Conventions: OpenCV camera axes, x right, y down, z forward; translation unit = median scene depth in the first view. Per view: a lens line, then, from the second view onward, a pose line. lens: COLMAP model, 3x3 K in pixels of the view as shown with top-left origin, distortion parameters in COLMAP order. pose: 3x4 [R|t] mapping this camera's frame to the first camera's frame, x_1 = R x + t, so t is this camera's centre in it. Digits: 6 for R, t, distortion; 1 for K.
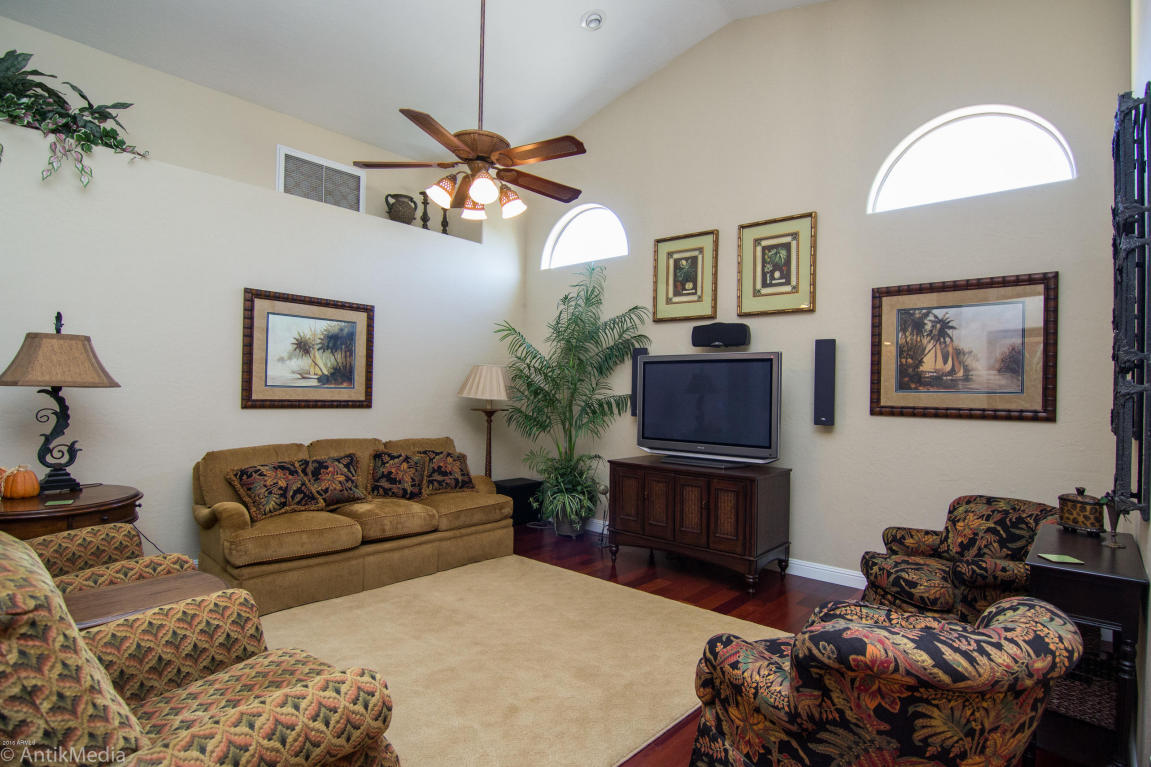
lens RADIAL K [[593.1, 0, 584.6], [0, 593.1, 397.3], [0, 0, 1]] dist [-0.010230, -0.006821]
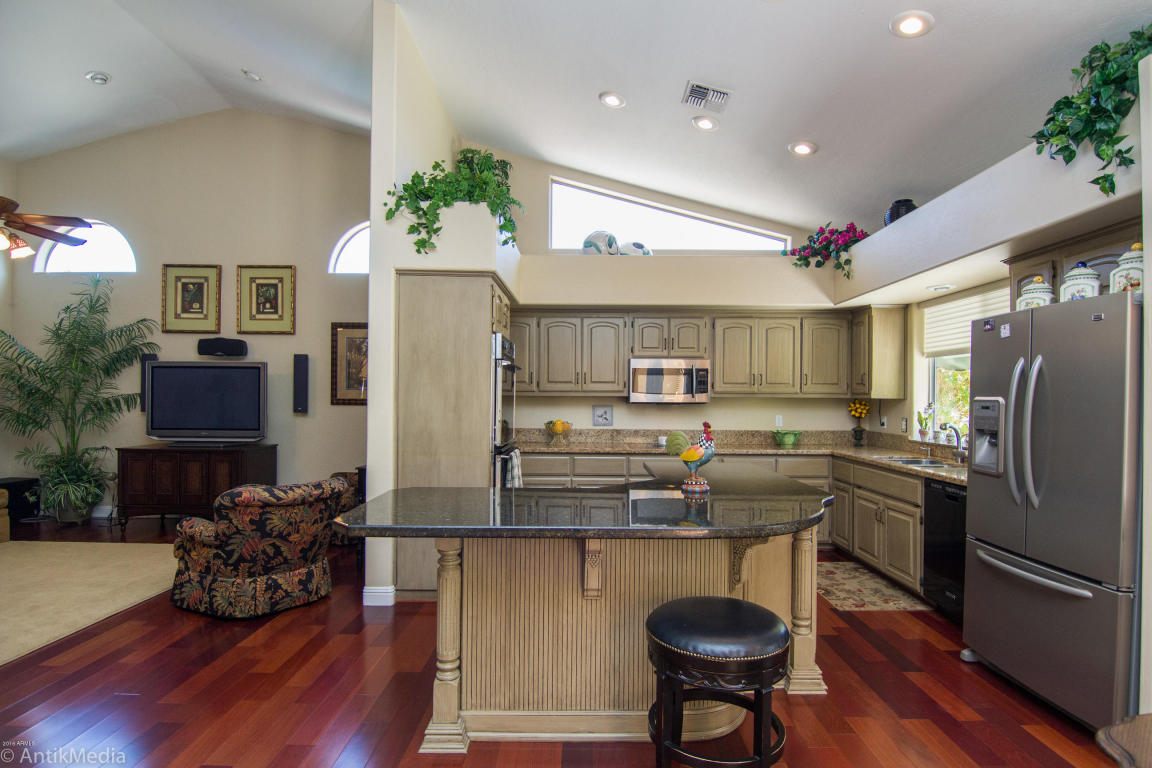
lens RADIAL K [[593.6, 0, 588.4], [0, 593.6, 392.8], [0, 0, 1]] dist [-0.010230, -0.006821]
pose [[0.758915, -0.008963, 0.651128, -0.008019], [0.011789, 0.999931, 0.000025, 0.005460], [-0.651083, 0.007658, 0.758968, -0.518269]]
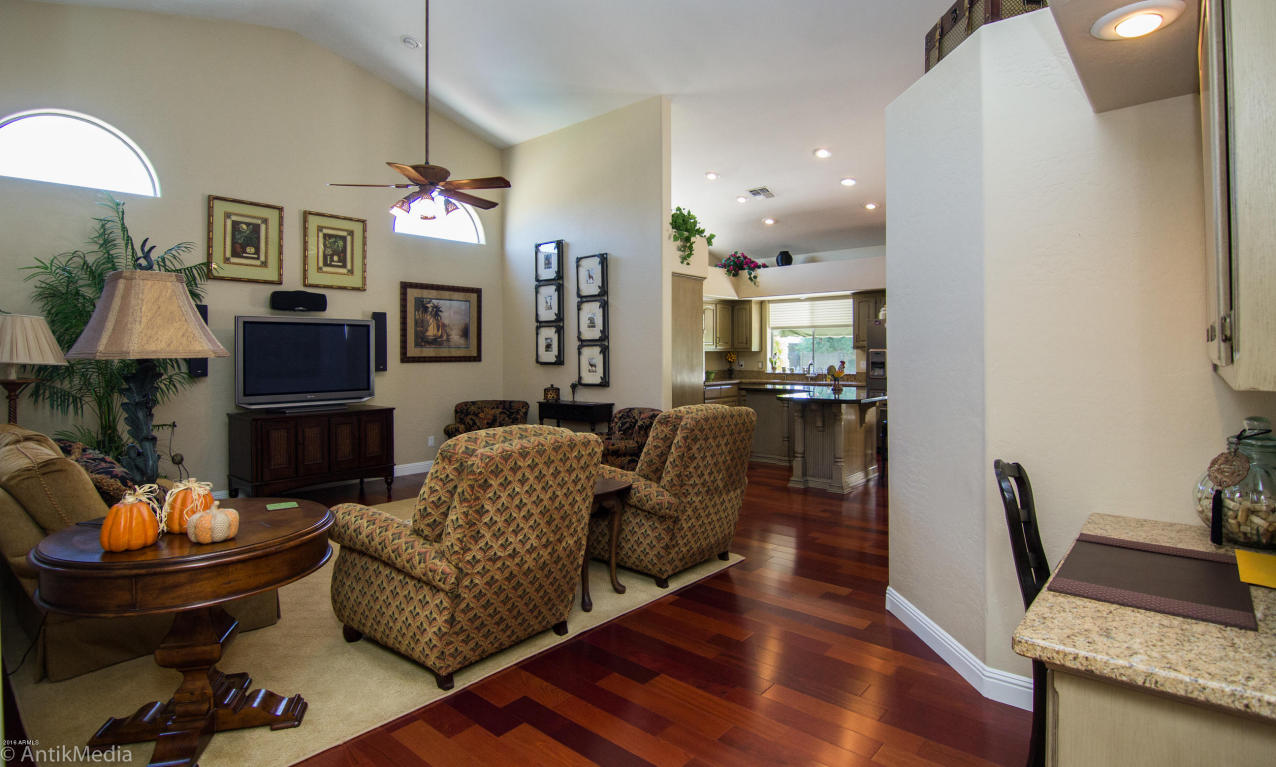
lens RADIAL K [[643.1, 0, 627.1], [0, 643.1, 347.4], [0, 0, 1]] dist [-0.029926, 0.000738]
pose [[0.003687, -0.007225, 0.999967, -1.037385], [0.016763, 0.999834, 0.007162, -0.011063], [-0.999853, 0.016736, 0.003807, 0.348015]]
